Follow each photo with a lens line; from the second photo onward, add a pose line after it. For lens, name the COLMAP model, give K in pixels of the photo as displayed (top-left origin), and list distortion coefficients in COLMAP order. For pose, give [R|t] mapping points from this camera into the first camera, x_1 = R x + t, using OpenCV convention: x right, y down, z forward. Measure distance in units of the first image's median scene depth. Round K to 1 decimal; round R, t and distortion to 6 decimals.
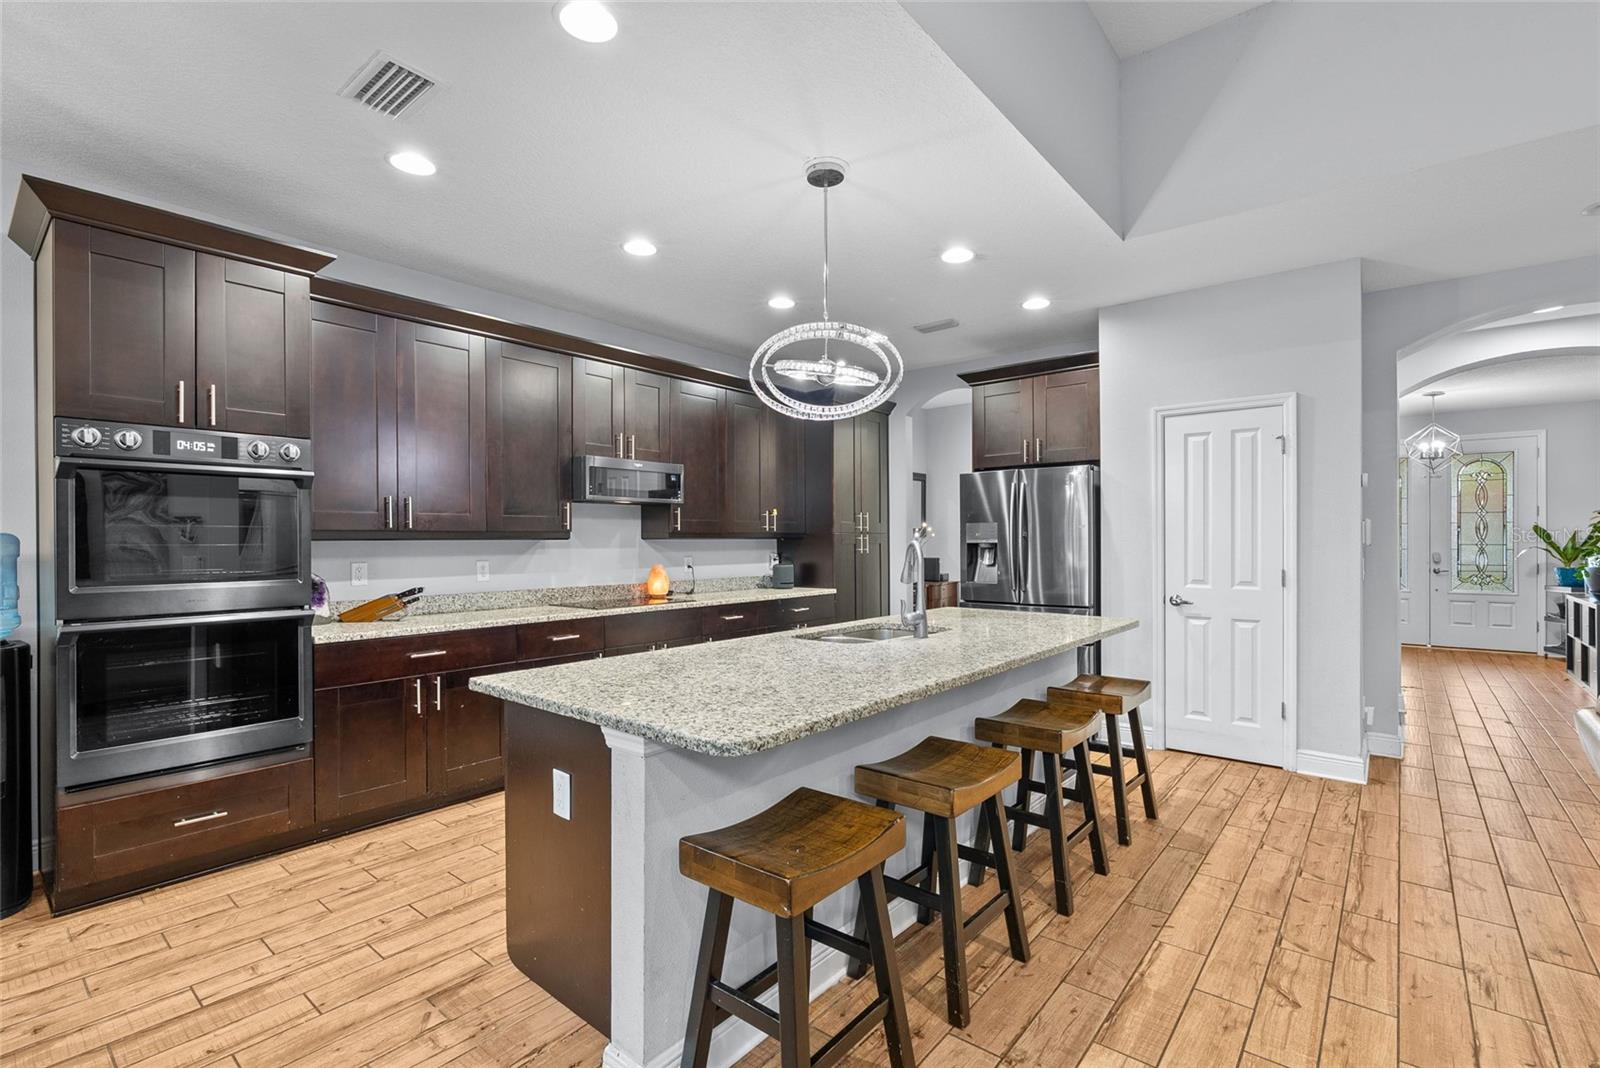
lens RADIAL K [[728.7, 0, 813.8], [0, 728.7, 535.2], [0, 0, 1]] dist [-0.001653, 0.000878]
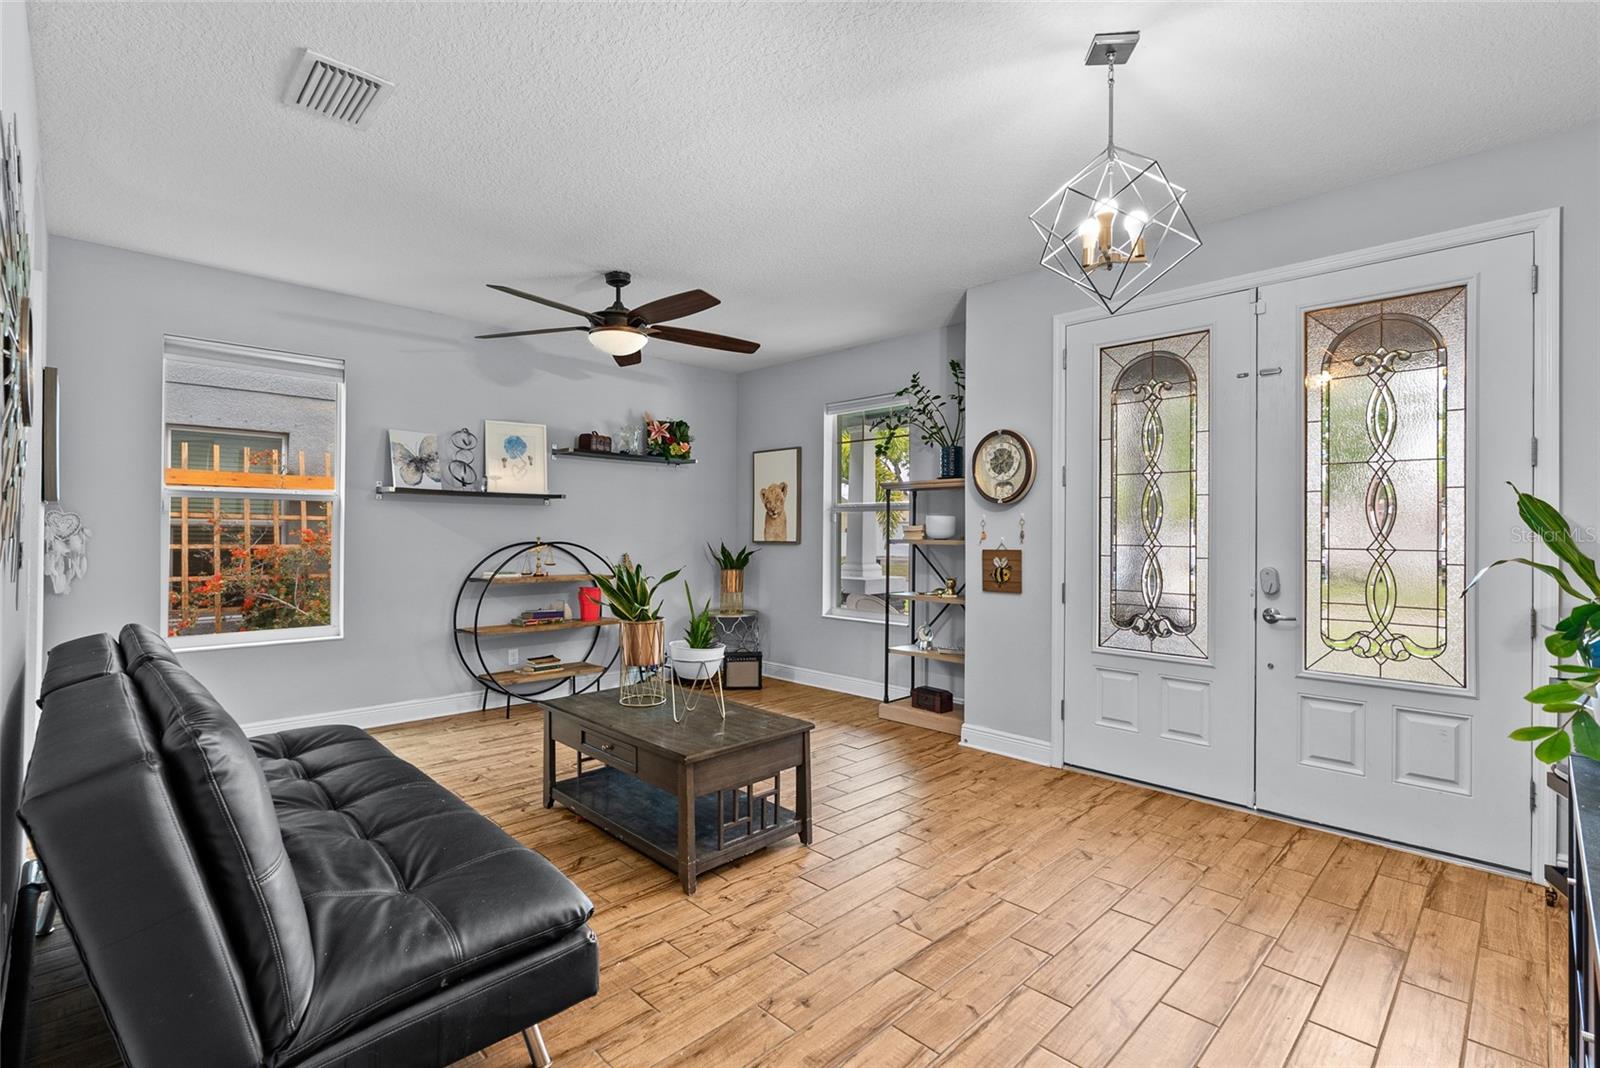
lens RADIAL K [[728.7, 0, 795.9], [0, 728.7, 529.3], [0, 0, 1]] dist [-0.001653, 0.000878]
pose [[0.993630, 0.005891, -0.112538, 2.219830], [-0.005874, 0.999983, 0.000487, 0.011754], [0.112539, 0.000177, 0.993647, 2.015212]]
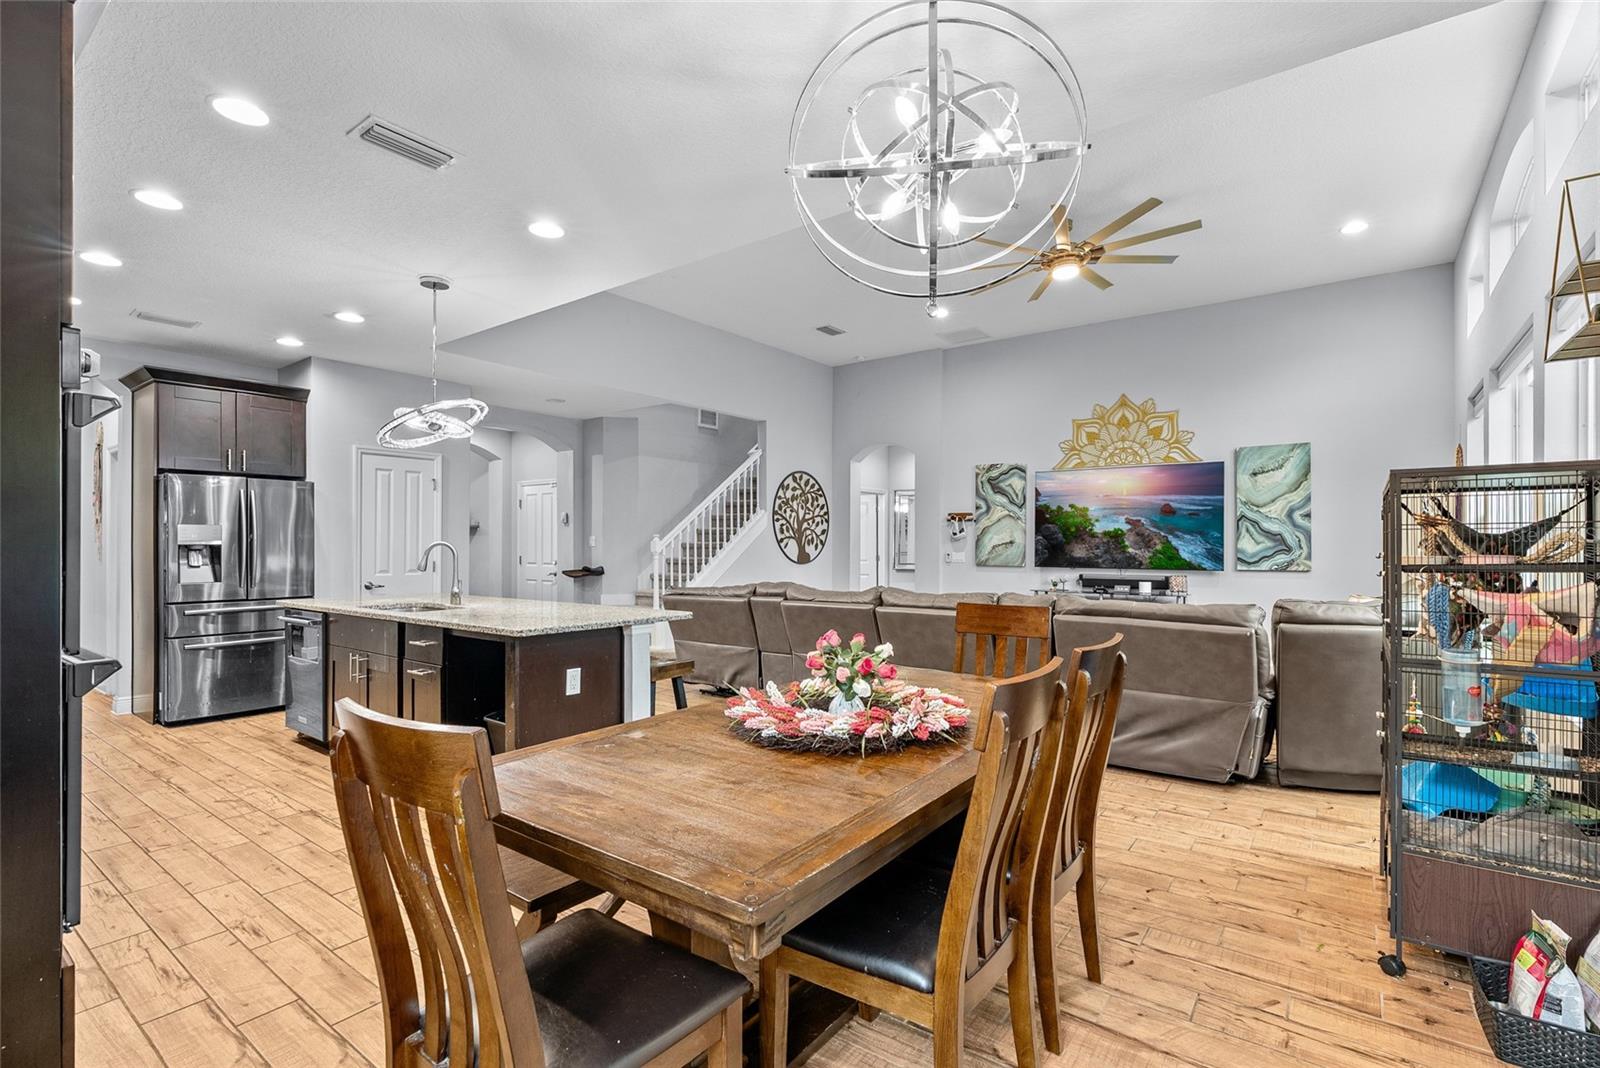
lens RADIAL K [[728.7, 0, 808.5], [0, 728.7, 551.1], [0, 0, 1]] dist [-0.001653, 0.000878]
pose [[-0.044562, -0.005792, 0.998990, -1.497418], [-0.005236, 0.999971, 0.005564, 0.015125], [-0.998993, -0.004983, -0.044591, 0.358315]]
